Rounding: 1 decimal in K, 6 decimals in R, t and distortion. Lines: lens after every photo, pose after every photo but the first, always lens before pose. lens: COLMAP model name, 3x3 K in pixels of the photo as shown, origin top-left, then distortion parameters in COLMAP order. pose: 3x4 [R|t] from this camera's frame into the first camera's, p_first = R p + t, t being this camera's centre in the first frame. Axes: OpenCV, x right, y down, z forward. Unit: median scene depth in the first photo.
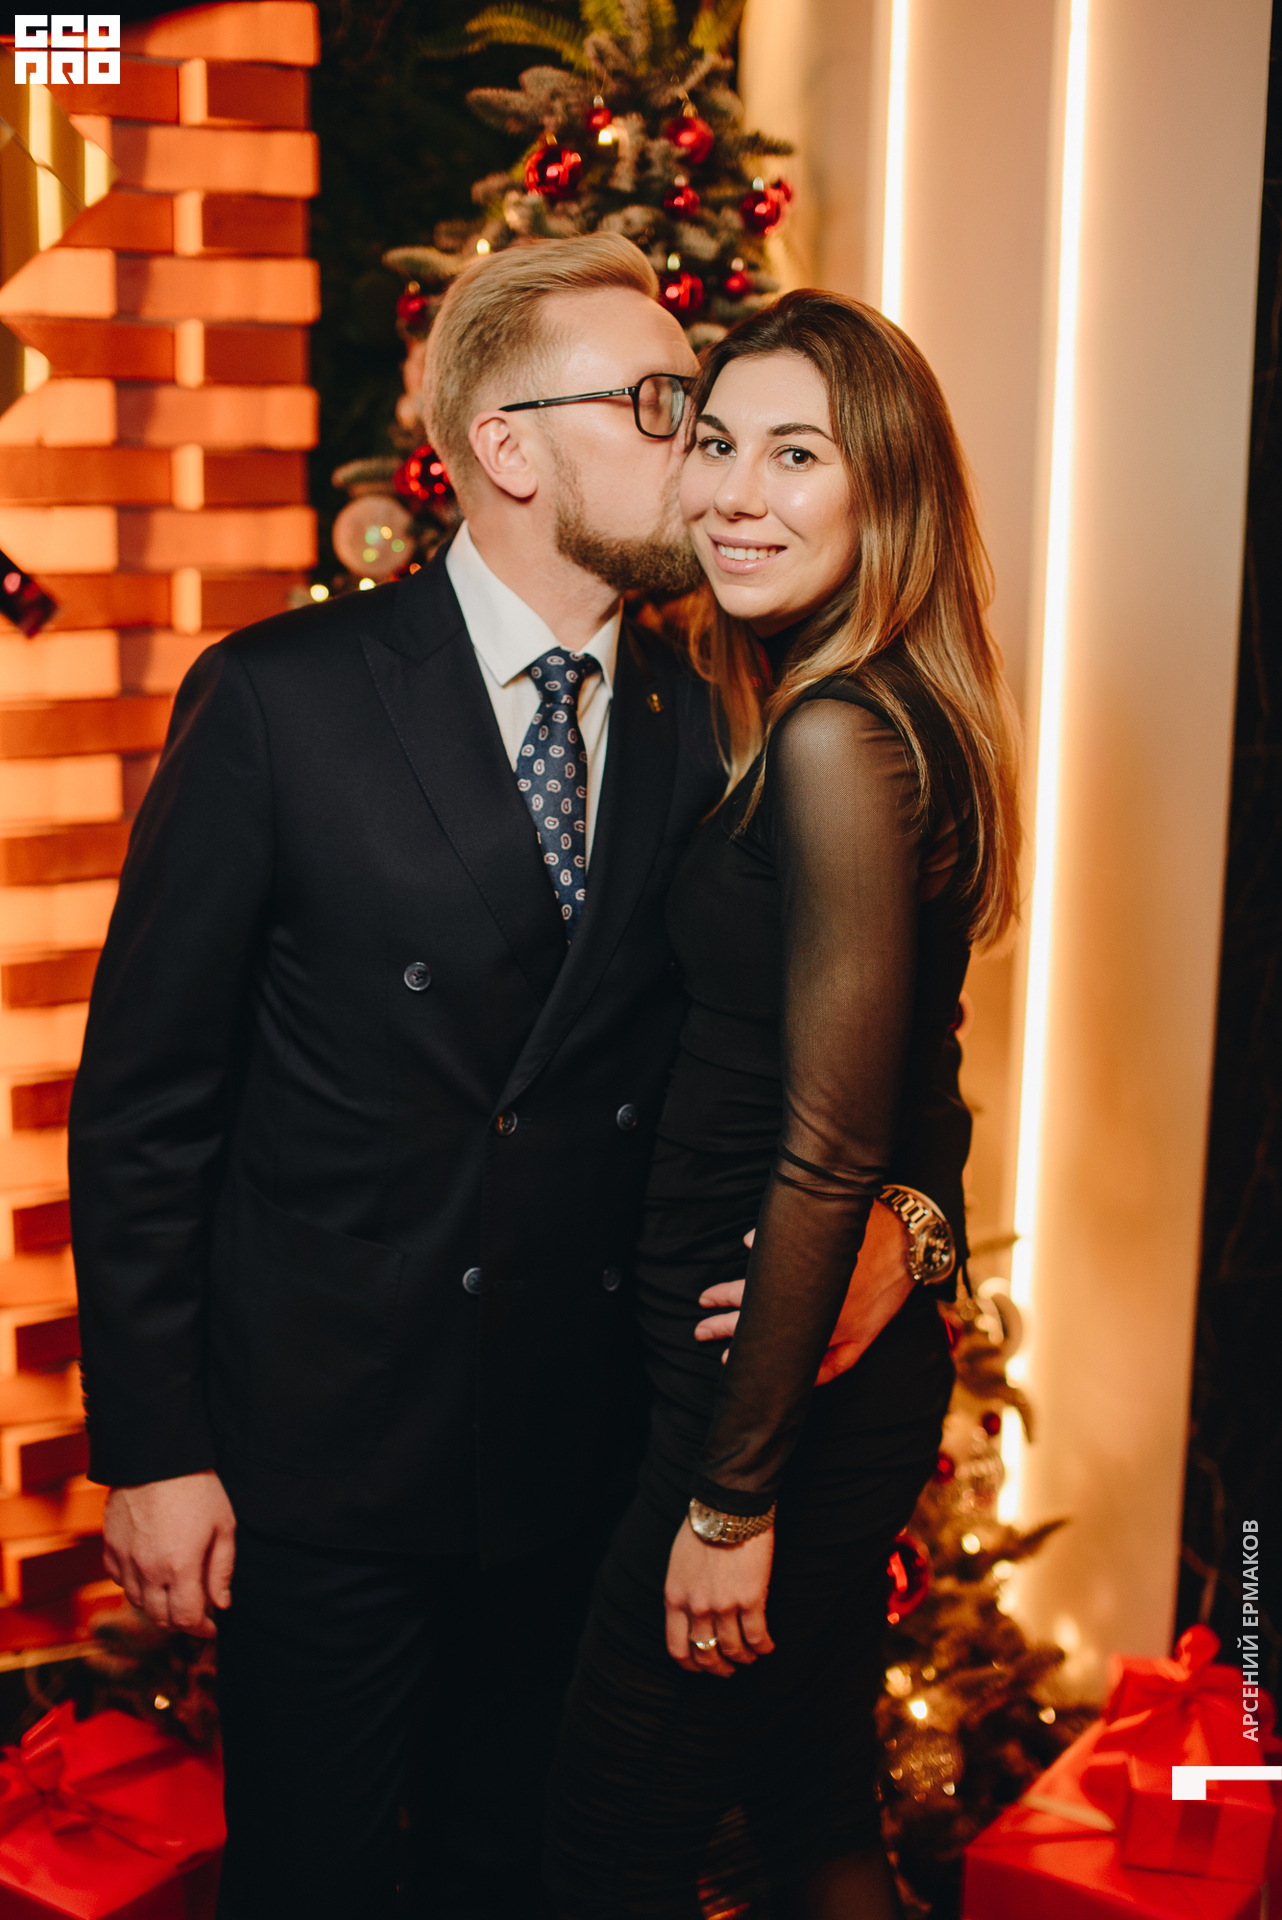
lens RADIAL K [[2761.7, 0, 606.8], [0, 2761.7, 960.0], [0, 0, 1]] dist [0.380891, 0.009000]
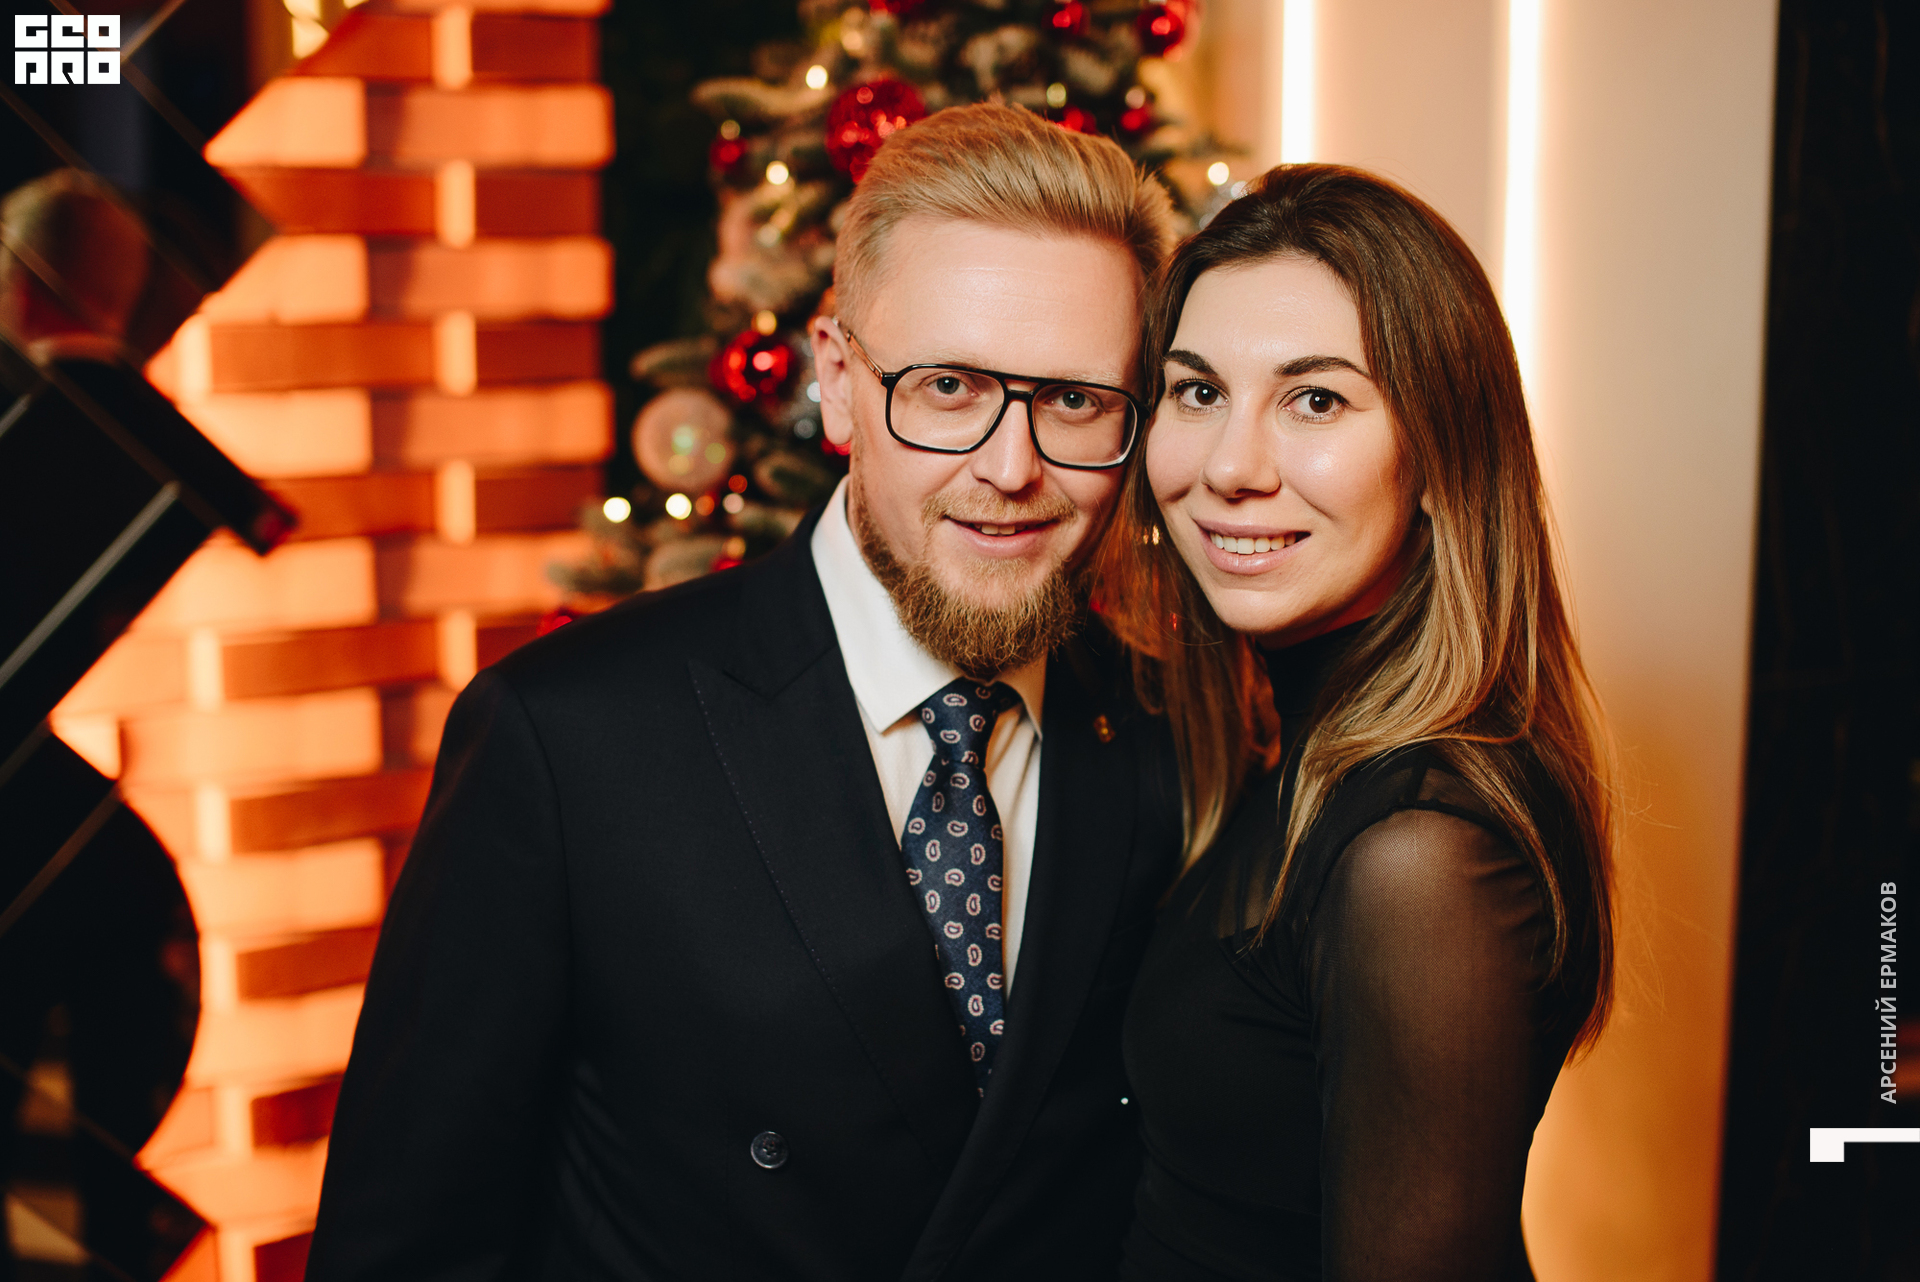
lens RADIAL K [[2761.7, 0, 959.1], [0, 2761.7, 733.9], [0, 0, 1]] dist [0.380891, 0.009000]
pose [[0.999775, -0.015428, 0.014583, -0.018307], [0.015562, 0.999838, -0.009080, -0.061197], [-0.014441, 0.009305, 0.999852, 0.212190]]
